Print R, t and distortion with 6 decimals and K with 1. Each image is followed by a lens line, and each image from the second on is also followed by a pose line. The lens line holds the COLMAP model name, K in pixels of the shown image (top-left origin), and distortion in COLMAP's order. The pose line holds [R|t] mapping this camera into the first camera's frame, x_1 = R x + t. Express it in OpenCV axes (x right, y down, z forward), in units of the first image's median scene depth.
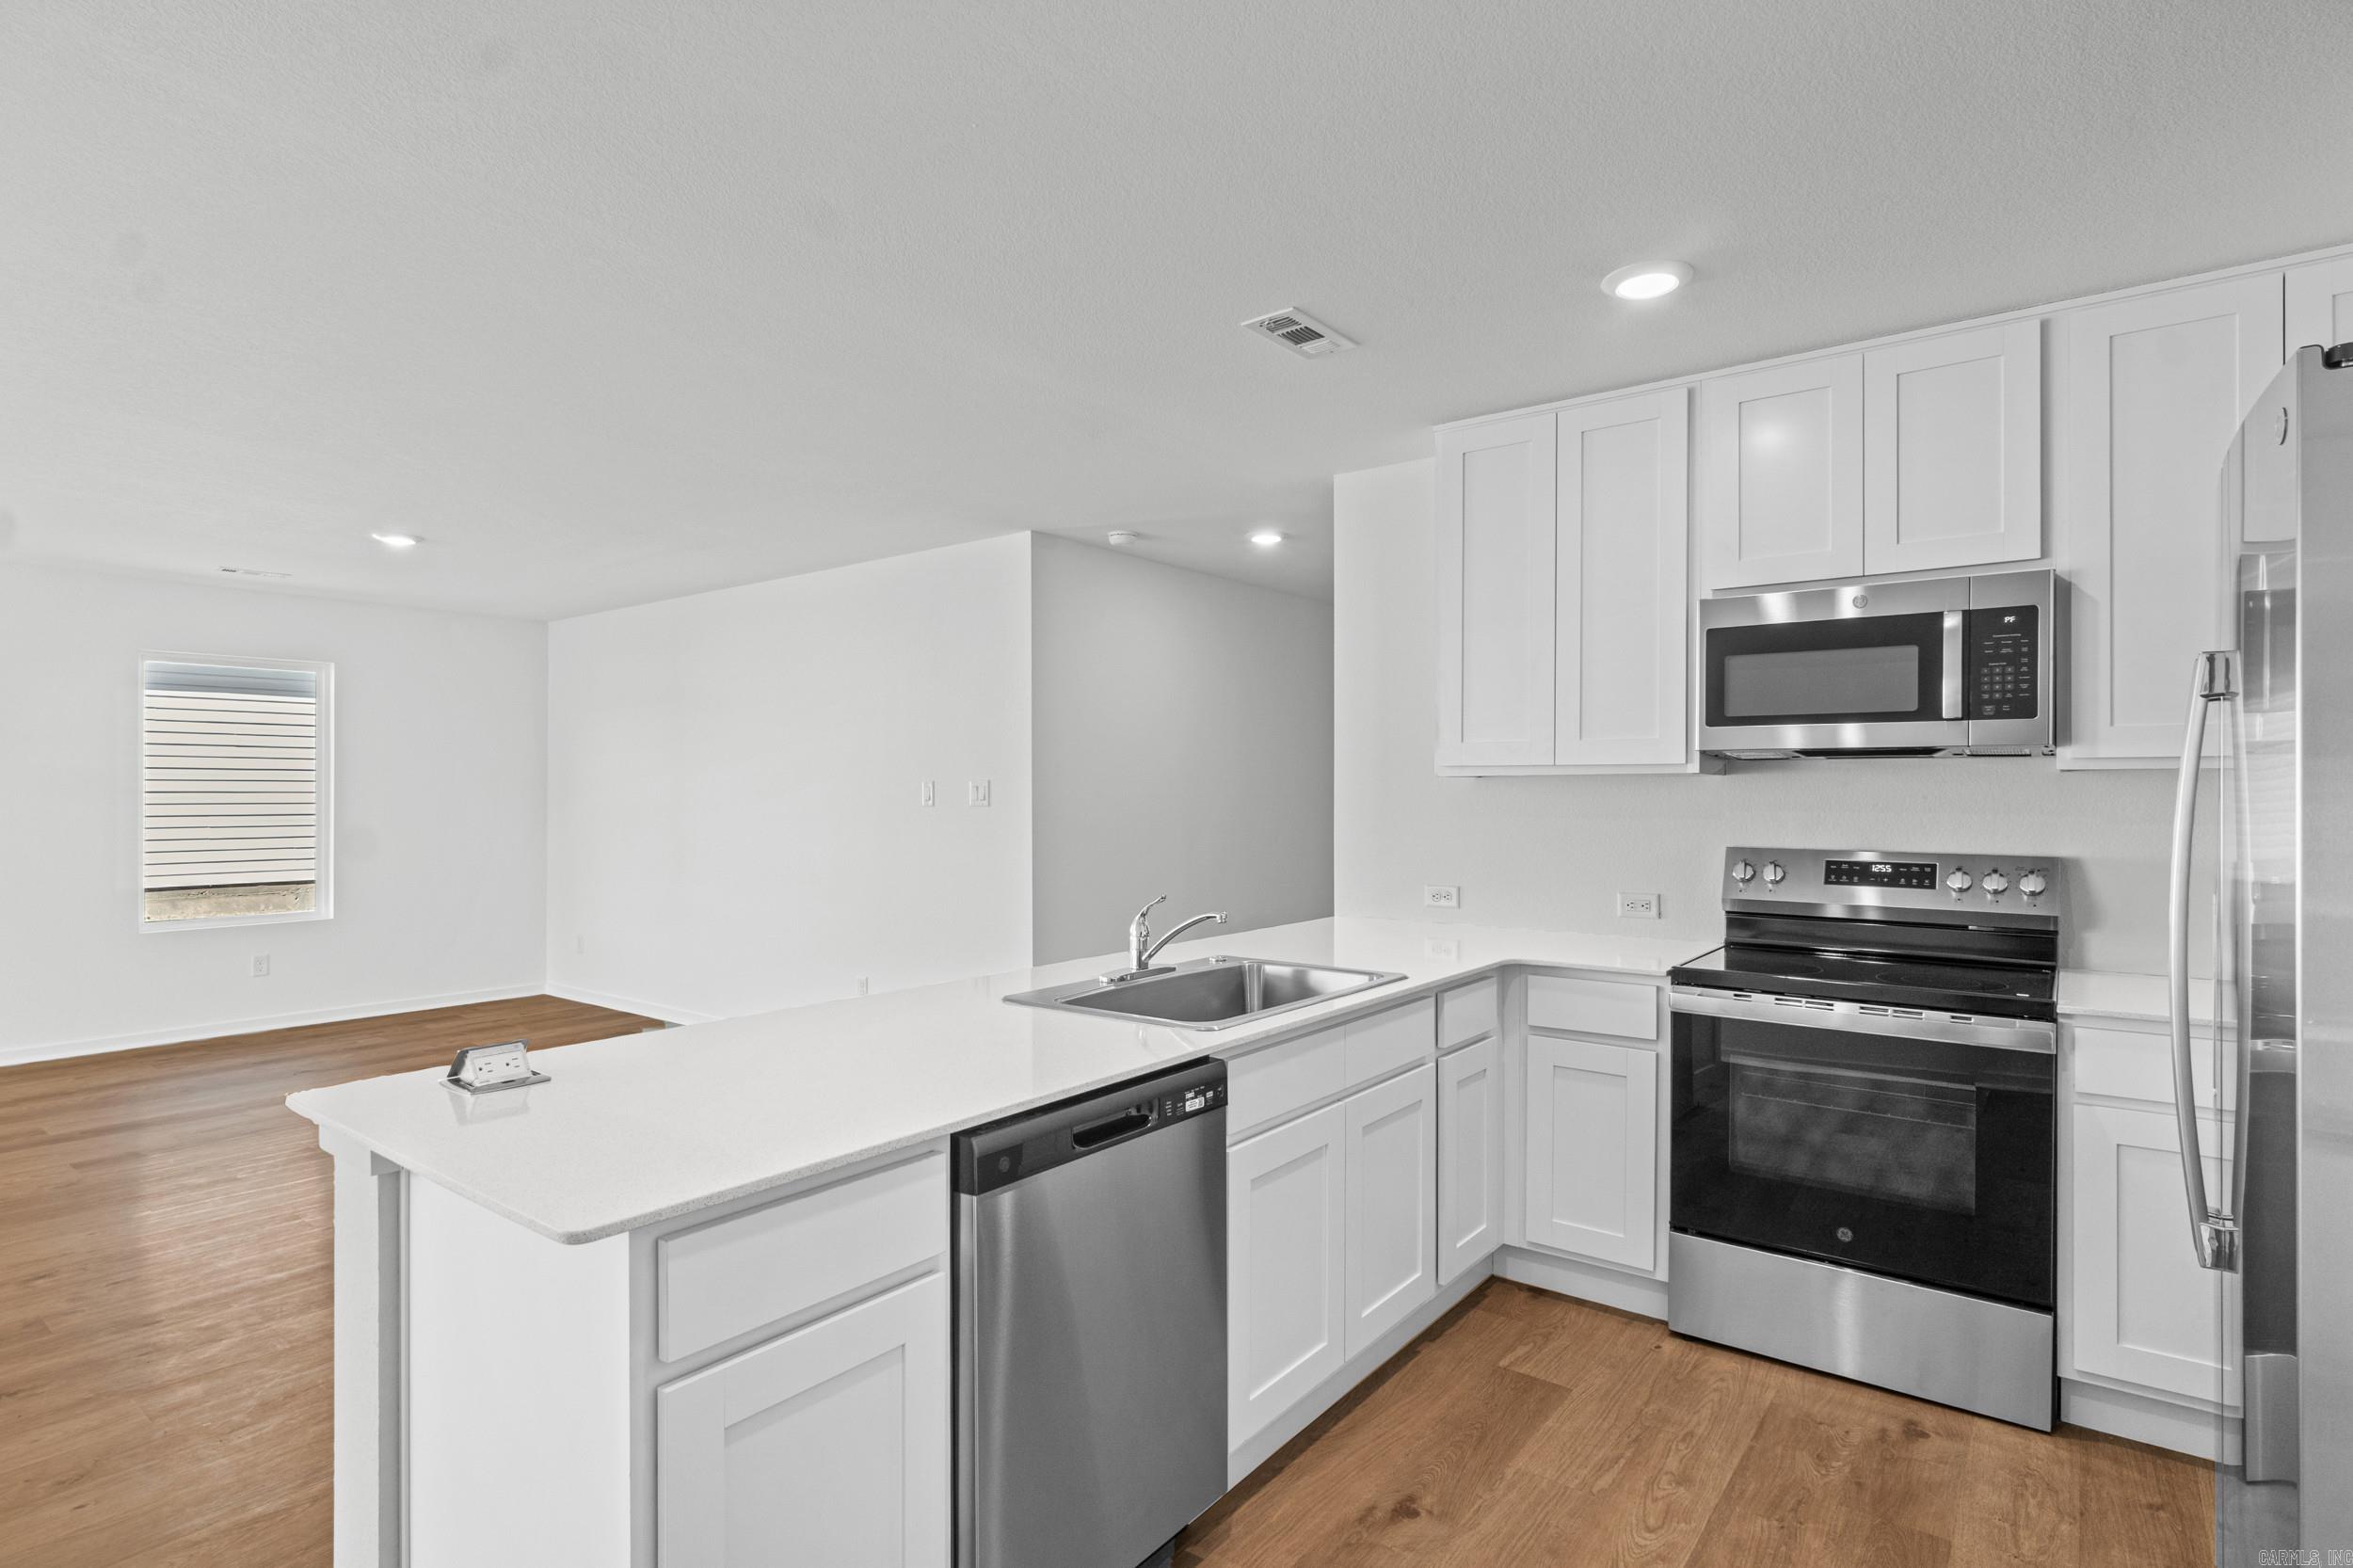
lens RADIAL K [[1193.5, 0, 1141.1], [0, 1193.5, 788.0], [0, 0, 1]] dist [0.005413, 0.000476]
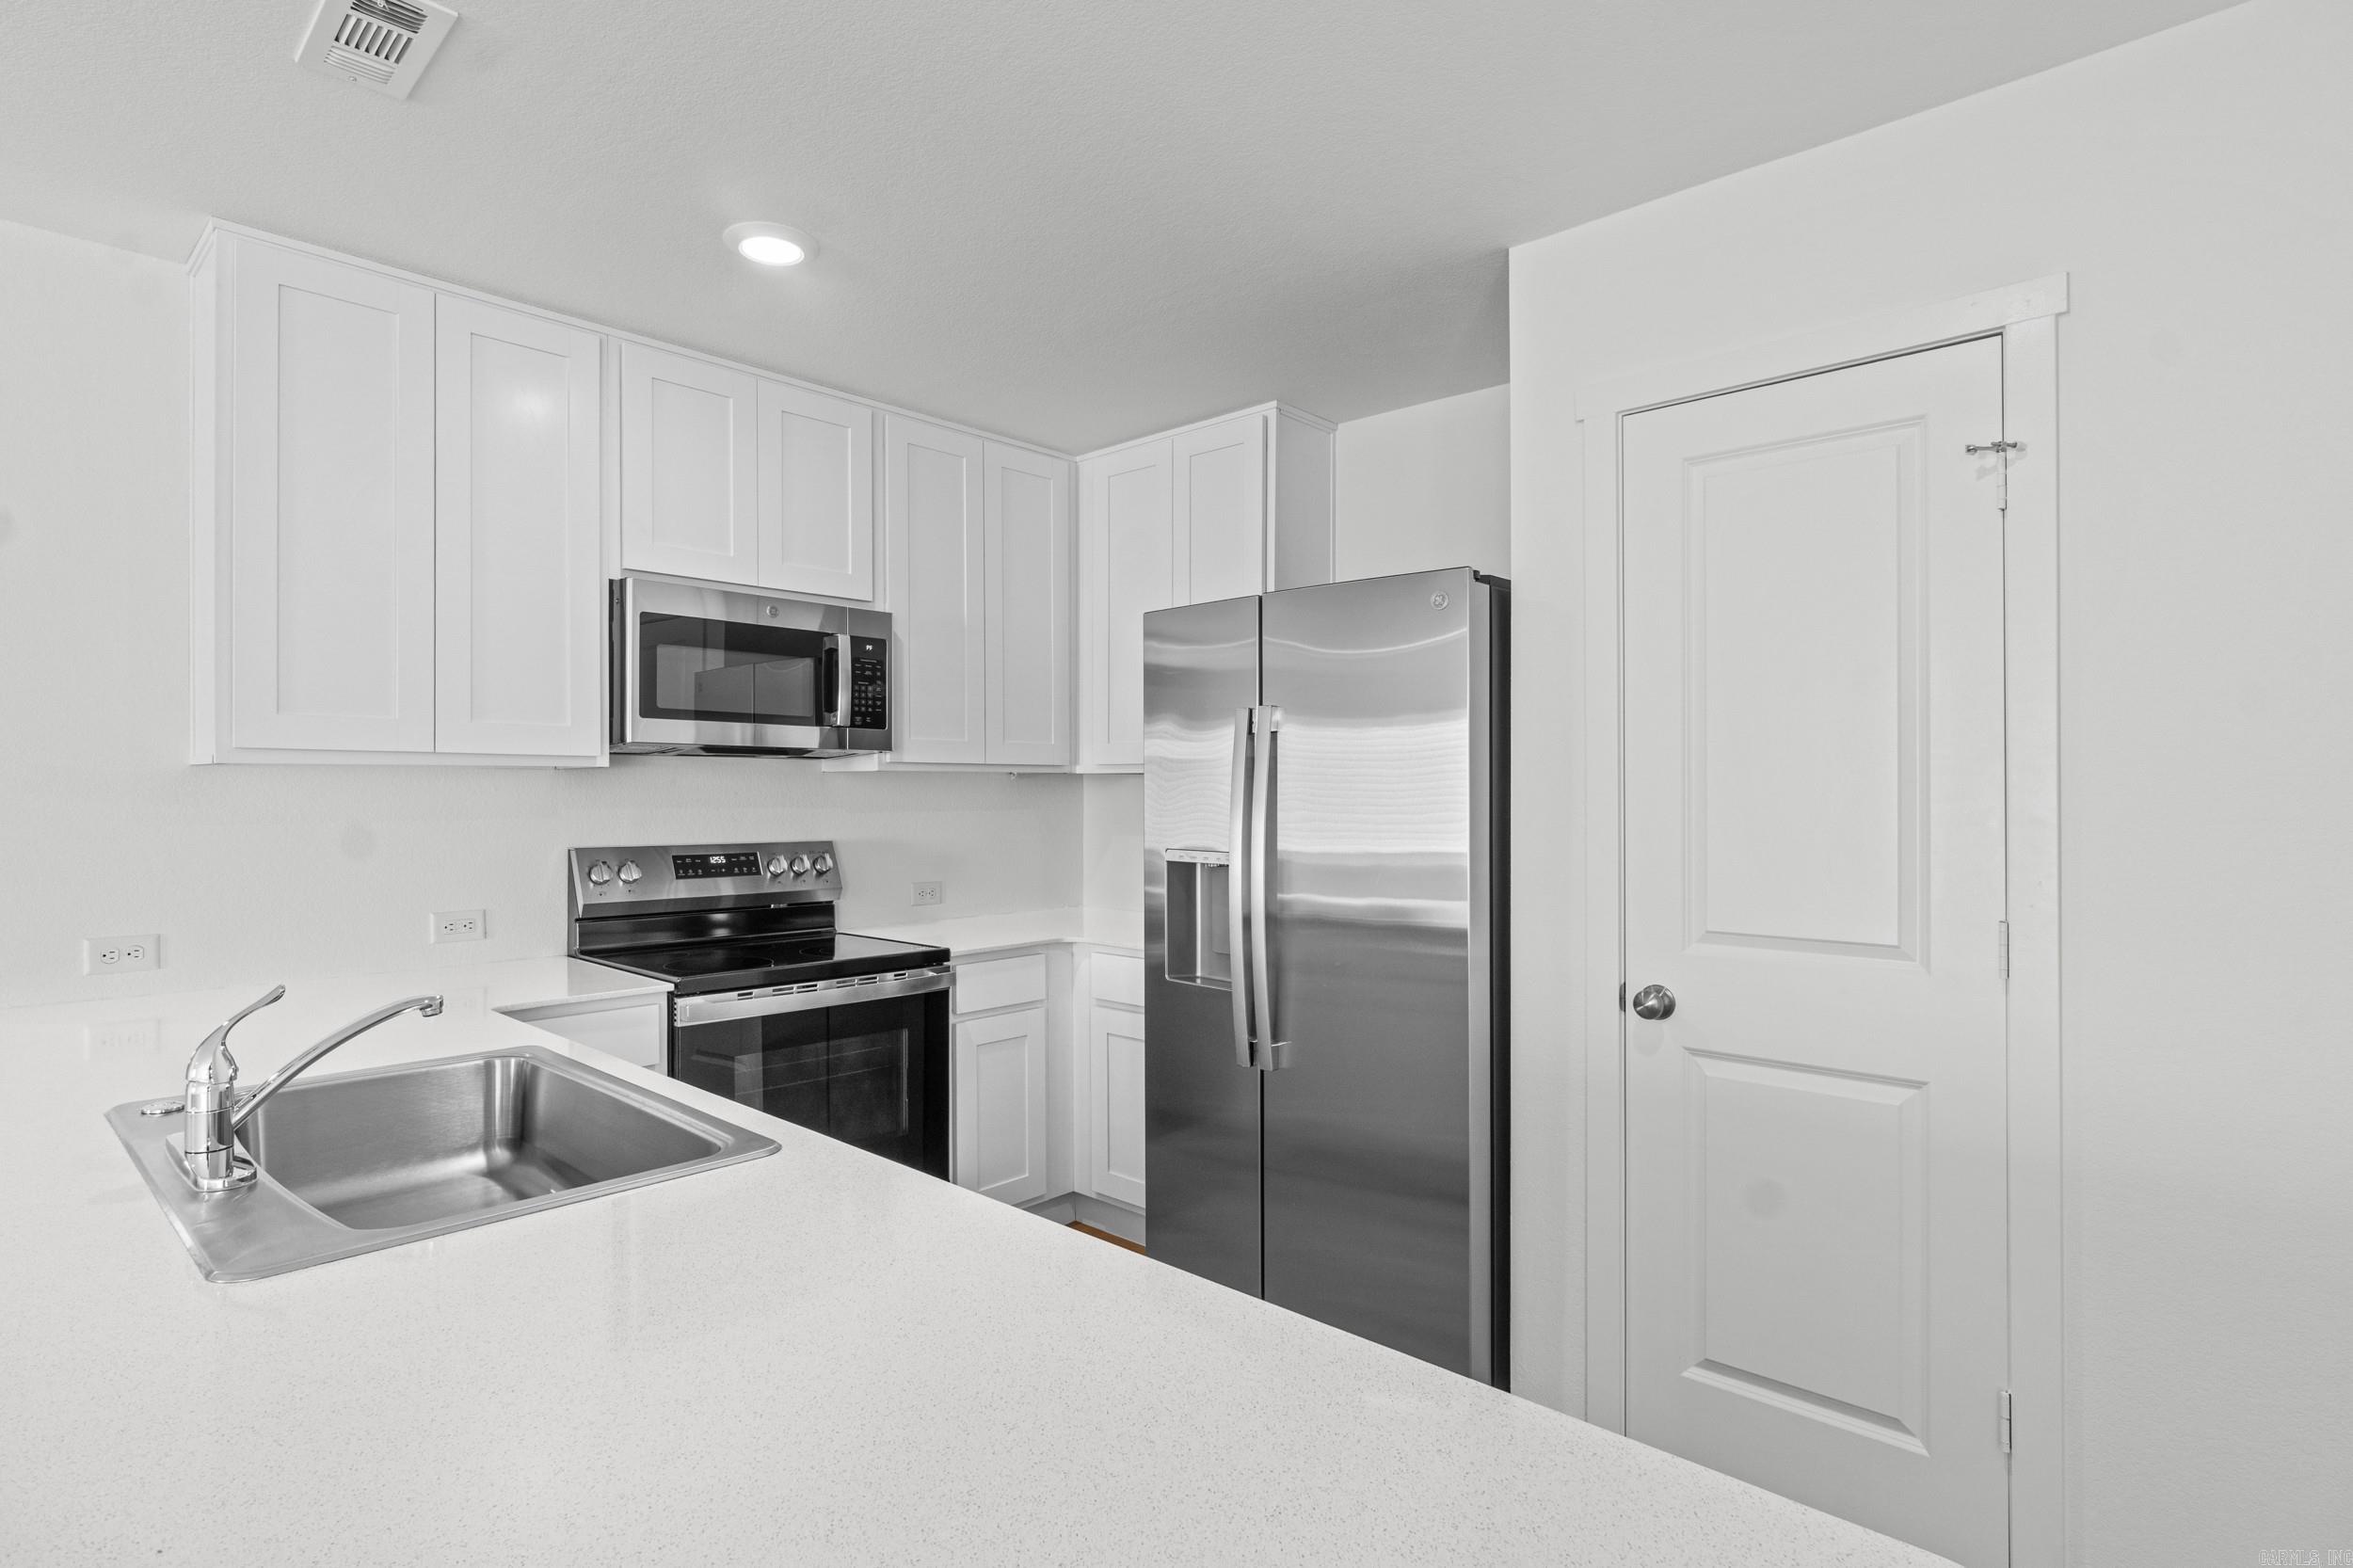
lens RADIAL K [[1193.5, 0, 1117.6], [0, 1193.5, 762.5], [0, 0, 1]] dist [0.005413, 0.000476]
pose [[0.113367, 0.022274, 0.993303, -0.372011], [-0.003690, 0.999751, -0.021997, 0.002505], [-0.993546, -0.001172, 0.113421, 0.489702]]
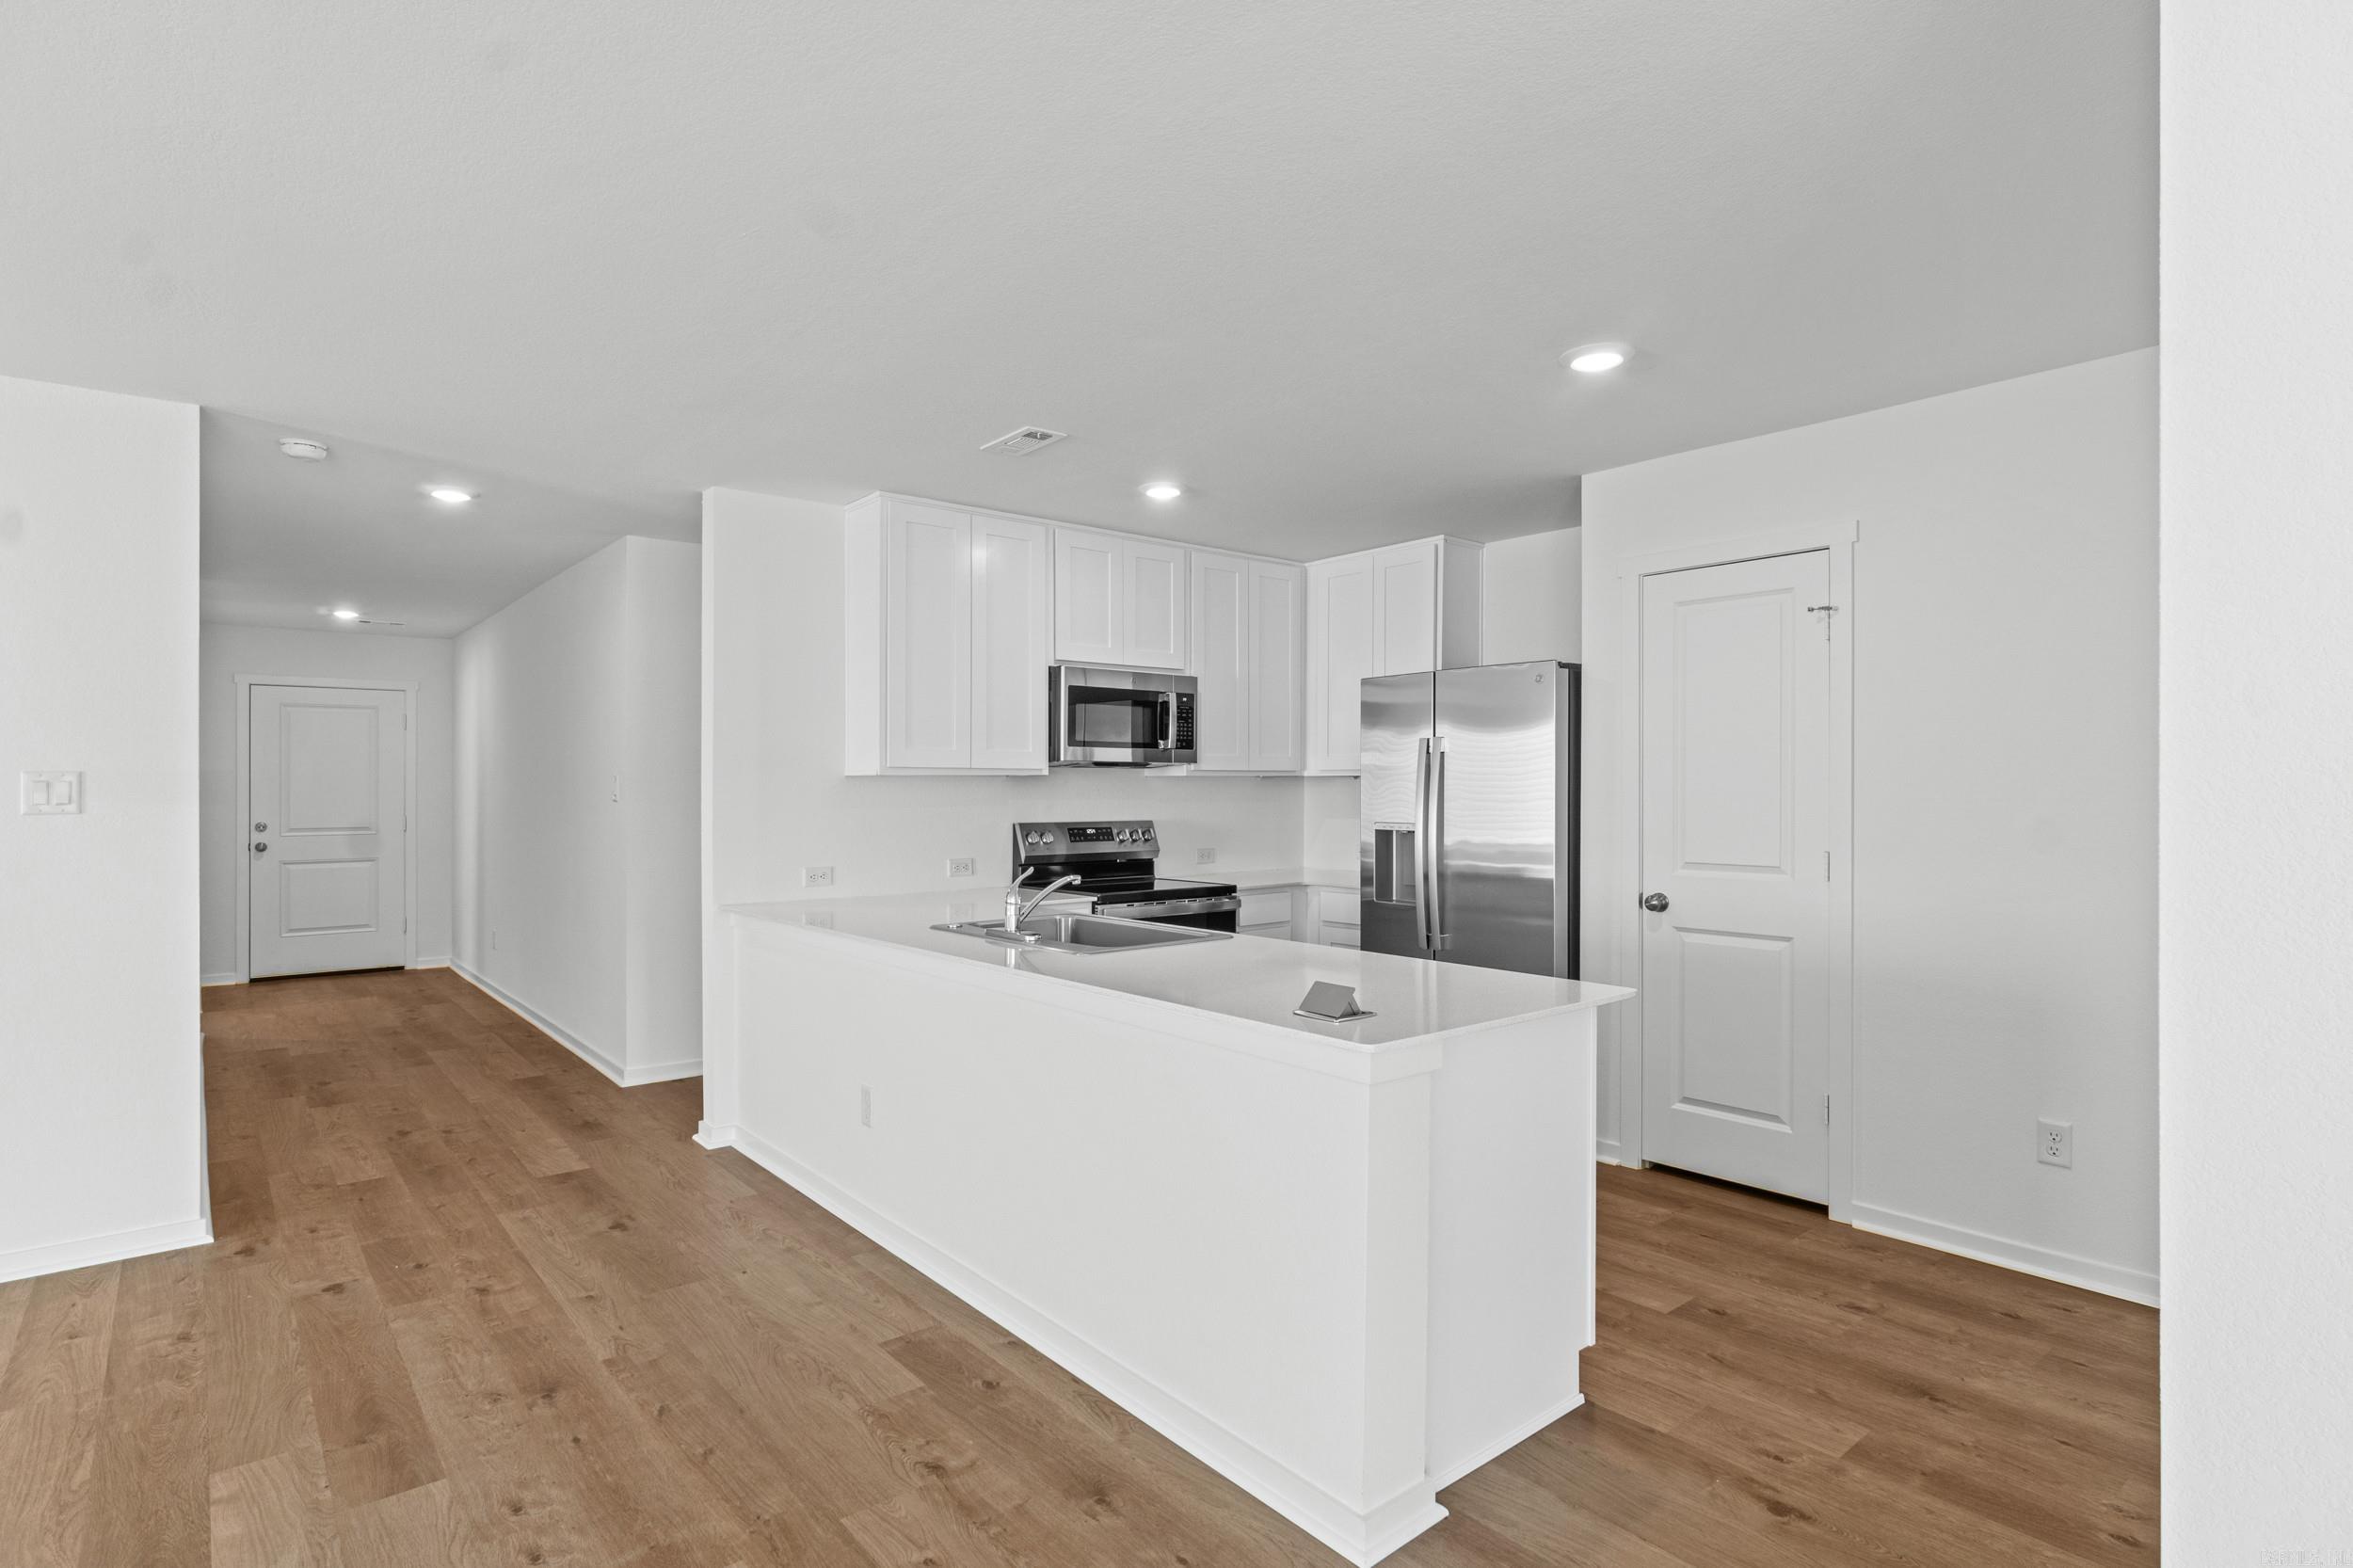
lens RADIAL K [[1193.5, 0, 1133.0], [0, 1193.5, 799.1], [0, 0, 1]] dist [0.005413, 0.000476]
pose [[0.232868, -0.010767, 0.972449, -0.979835], [0.000937, 0.999941, 0.010848, 0.002240], [-0.972508, -0.001615, 0.232864, 0.501967]]
